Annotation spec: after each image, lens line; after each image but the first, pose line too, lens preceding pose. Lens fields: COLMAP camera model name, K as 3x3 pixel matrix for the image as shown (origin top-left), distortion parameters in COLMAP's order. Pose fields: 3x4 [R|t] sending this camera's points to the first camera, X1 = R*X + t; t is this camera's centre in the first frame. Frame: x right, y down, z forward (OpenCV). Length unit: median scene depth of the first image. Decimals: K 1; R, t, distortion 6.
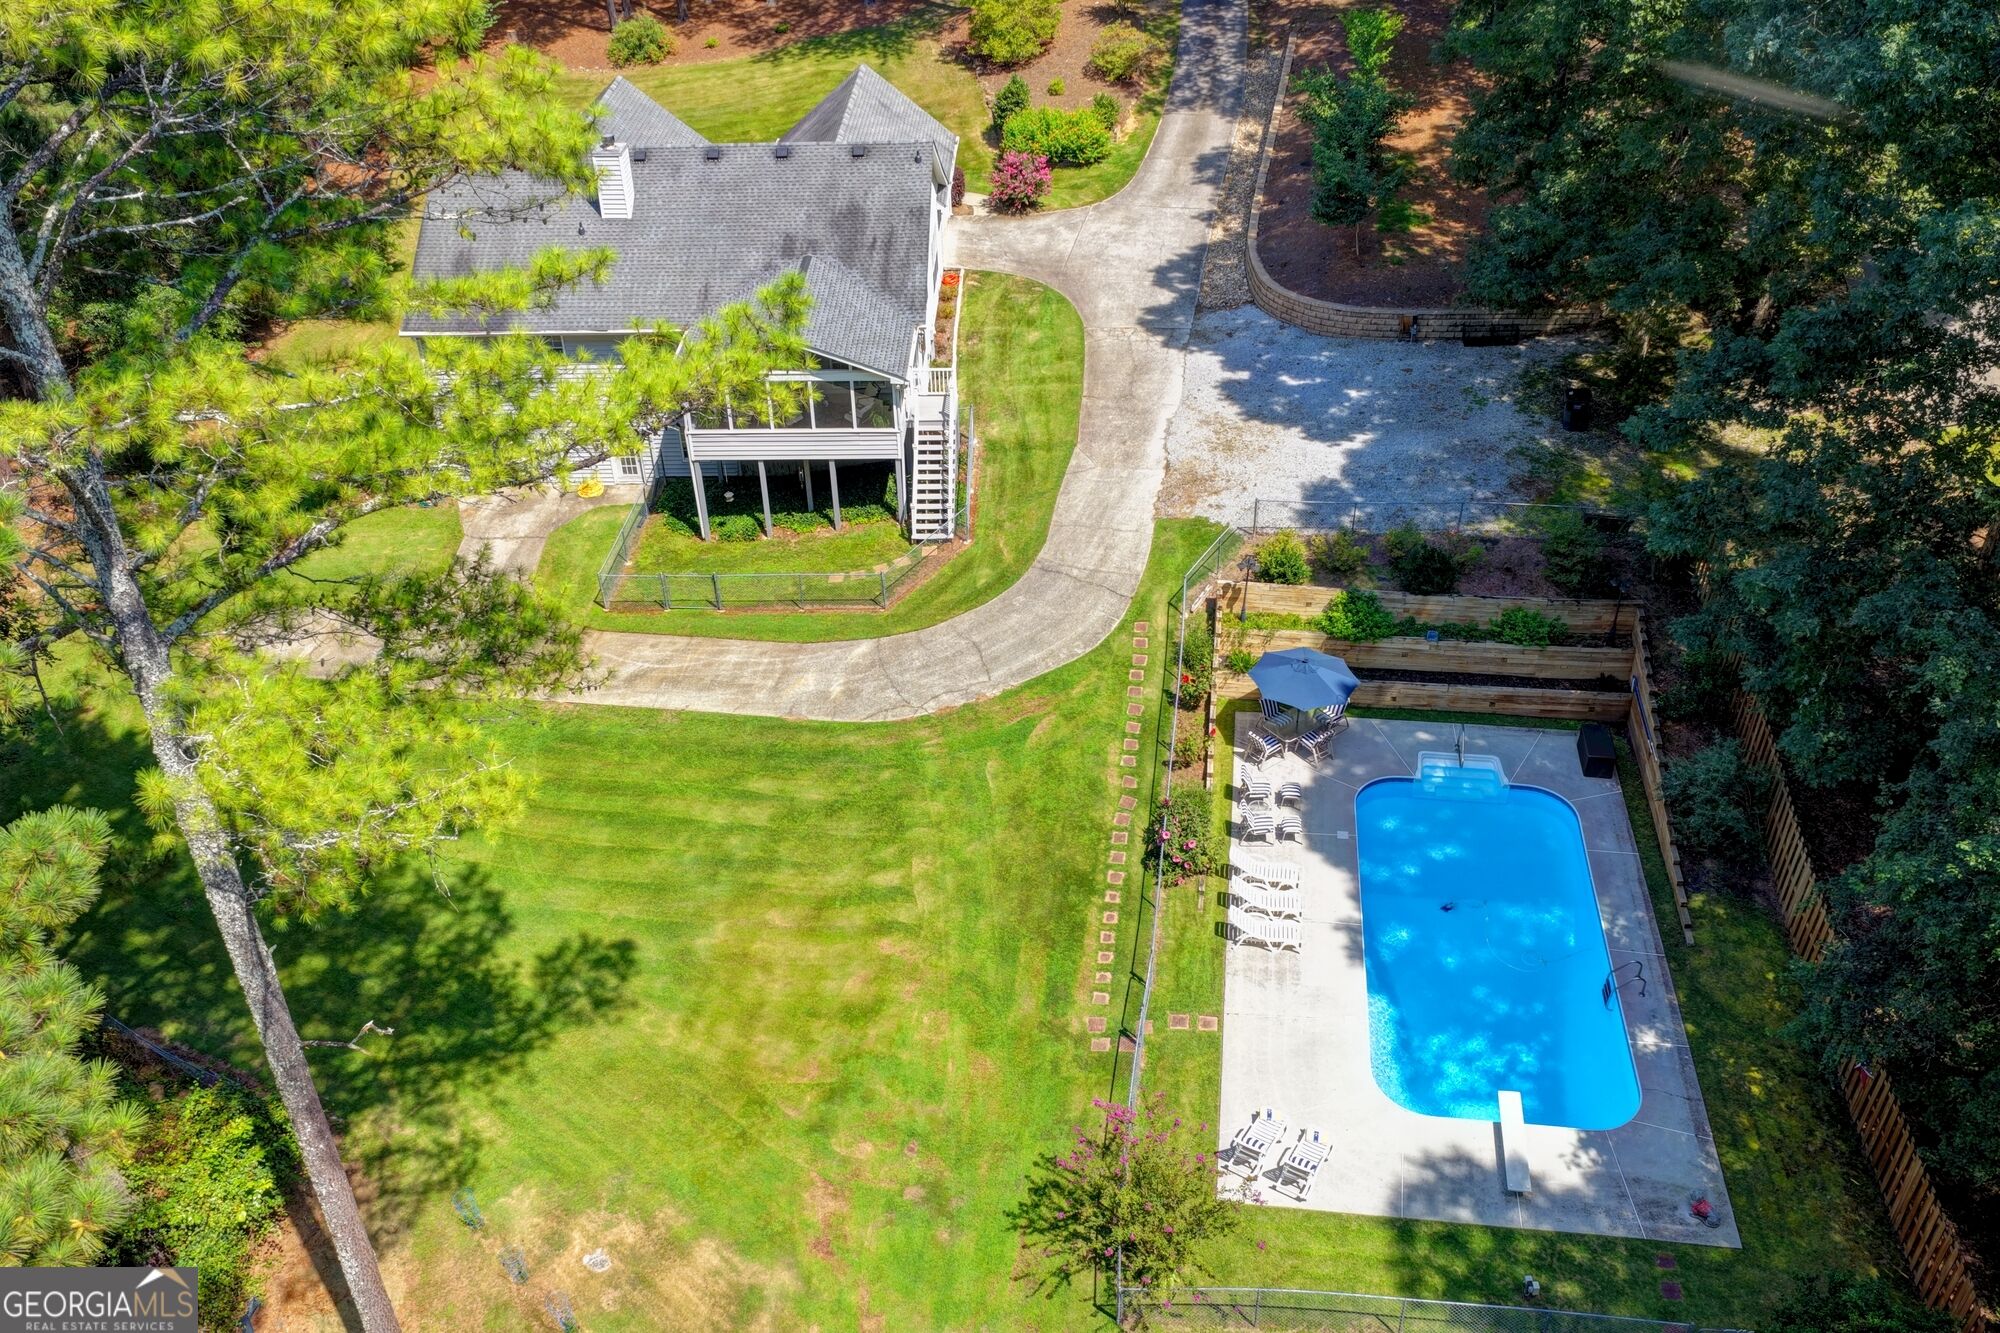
lens RADIAL K [[1663.3, 0, 992.3], [0, 1663.3, 661.7], [0, 0, 1]] dist [-0.017950, 0.043473]
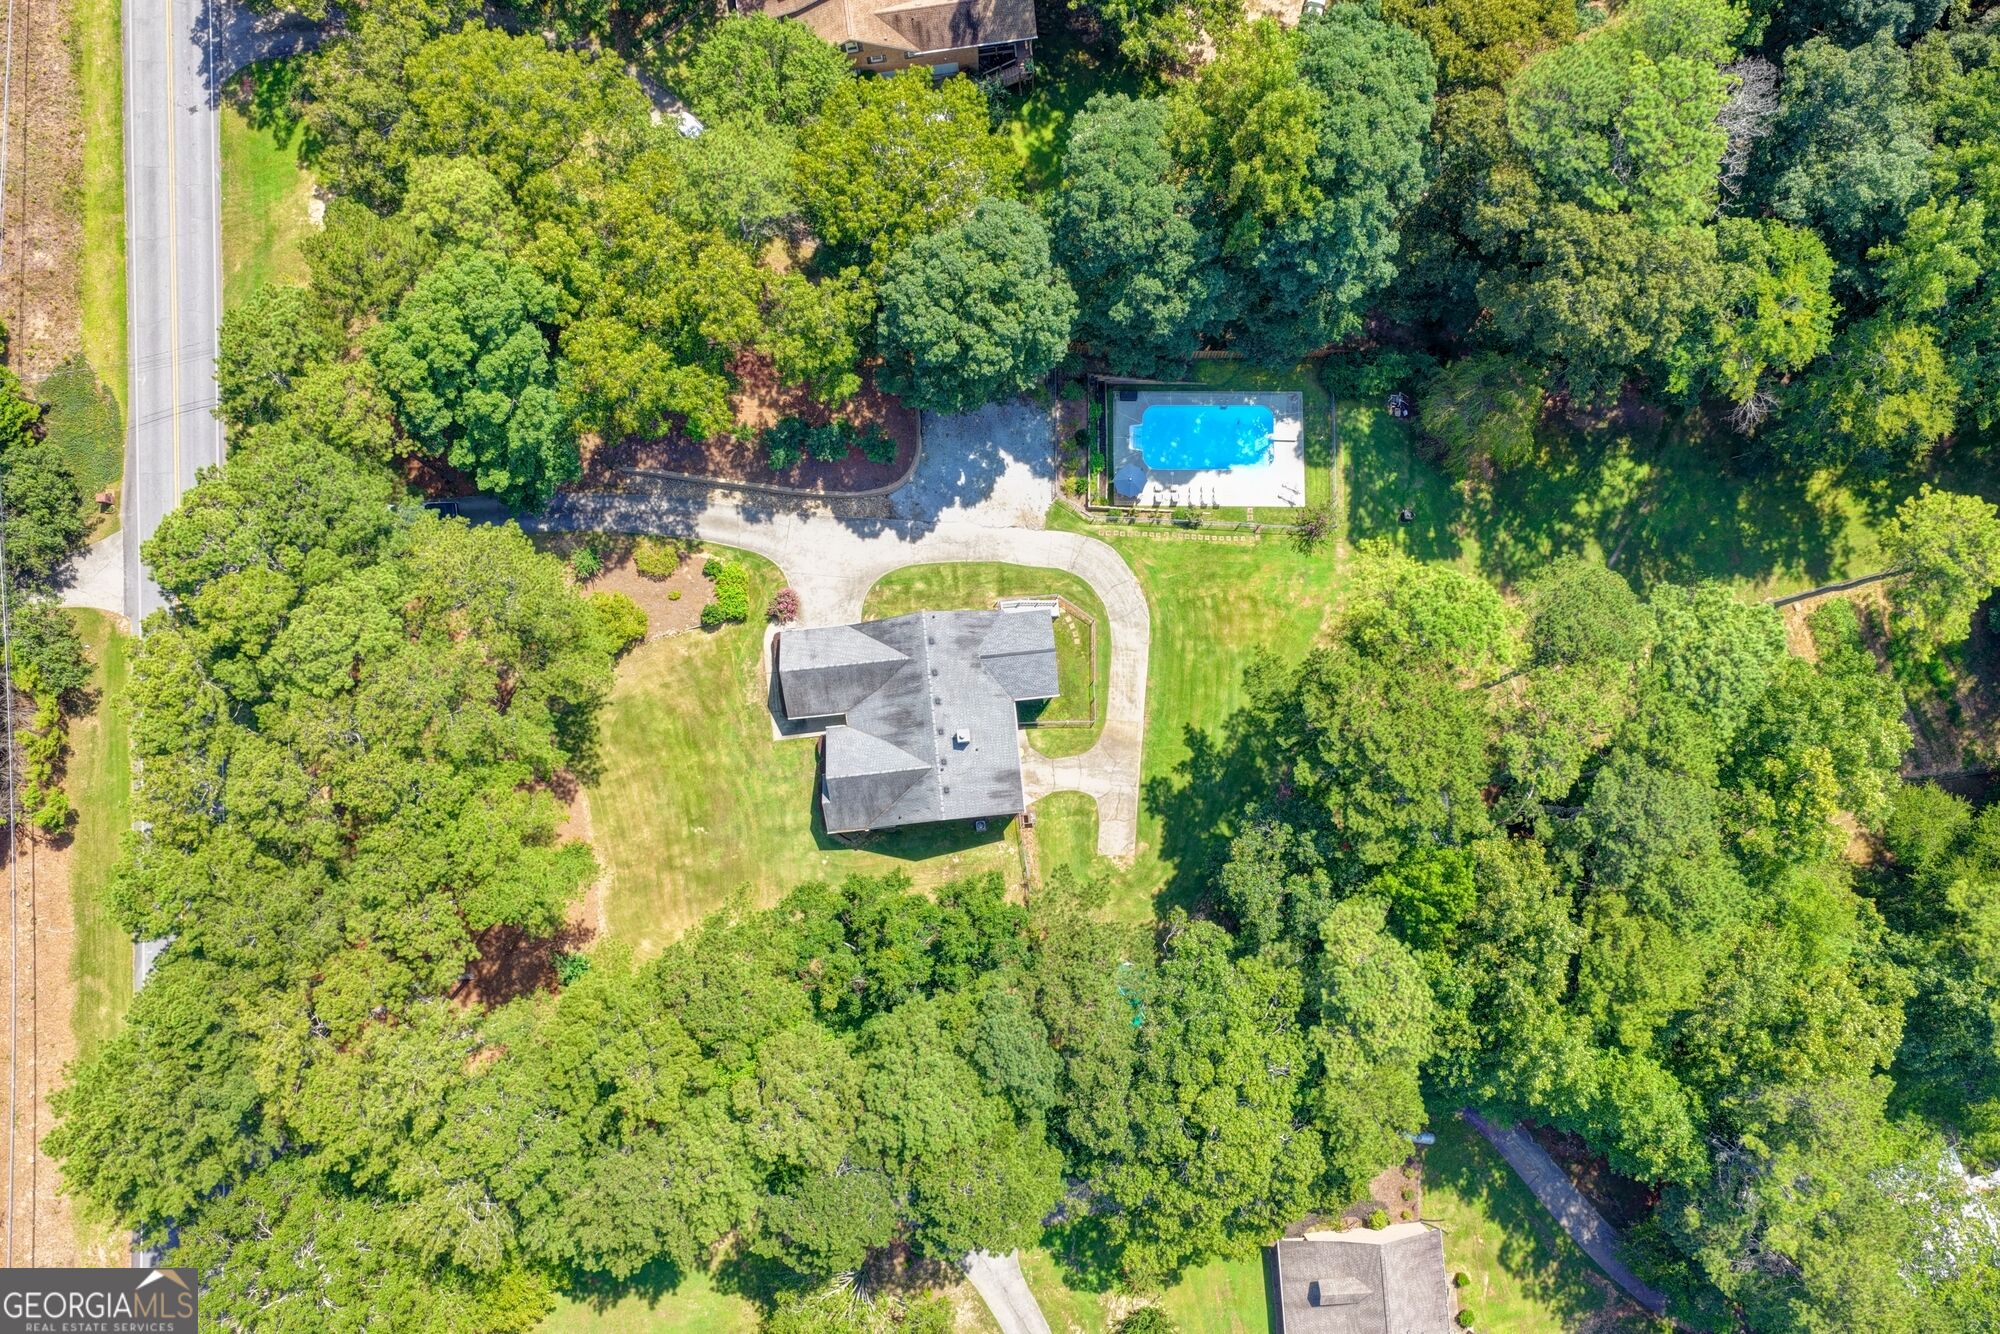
lens RADIAL K [[1663.3, 0, 986.7], [0, 1663.3, 671.5], [0, 0, 1]] dist [-0.017950, 0.043473]
pose [[-0.130444, -0.983762, 0.123271, -0.485054], [0.596906, 0.021351, 0.802027, -2.472898], [-0.791636, 0.178201, 0.584428, -0.536357]]
